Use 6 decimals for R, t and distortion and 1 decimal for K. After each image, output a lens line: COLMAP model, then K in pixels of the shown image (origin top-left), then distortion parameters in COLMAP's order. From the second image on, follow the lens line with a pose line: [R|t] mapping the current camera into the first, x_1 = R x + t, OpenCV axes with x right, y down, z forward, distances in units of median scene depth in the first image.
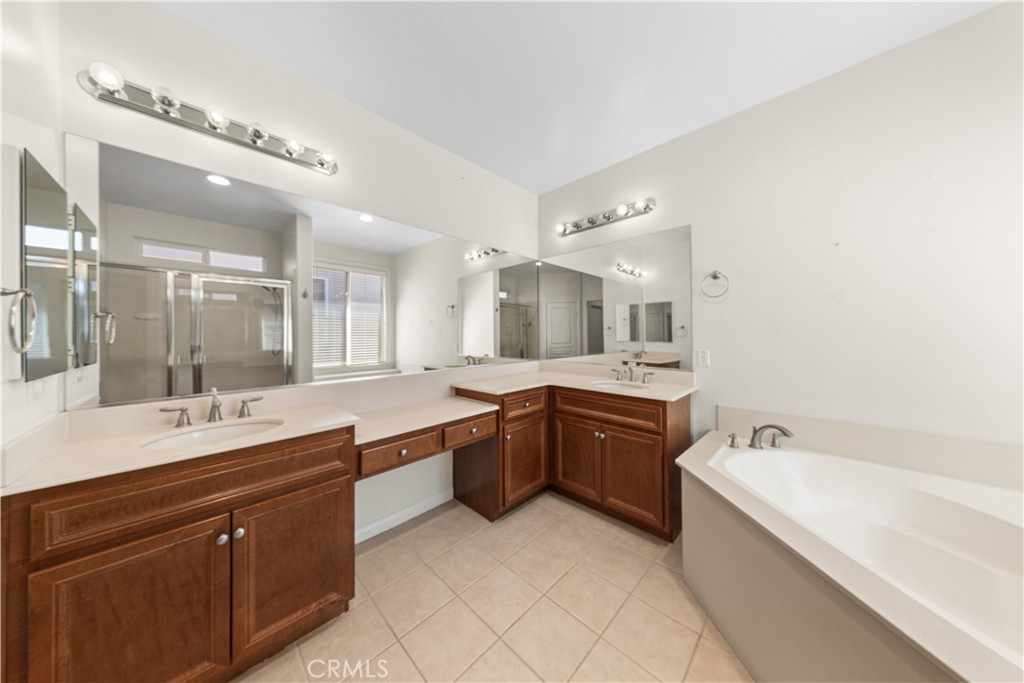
lens RADIAL K [[305.2, 0, 505.9], [0, 305.2, 332.6], [0, 0, 1]] dist [0.012348, -0.000077]
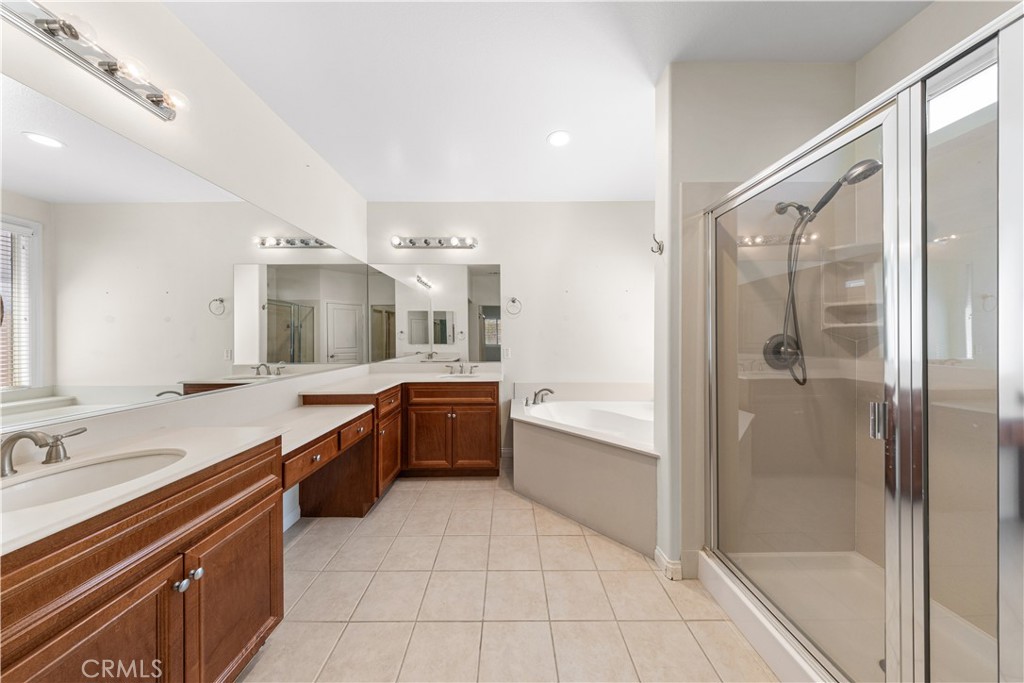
lens RADIAL K [[315.6, 0, 505.8], [0, 315.6, 337.3], [0, 0, 1]] dist [0.004301, -0.000001]
pose [[0.704854, 0.004914, 0.709335, -0.464530], [-0.006210, 0.999980, -0.000757, 0.003006], [-0.709325, -0.003872, 0.704871, -0.100088]]
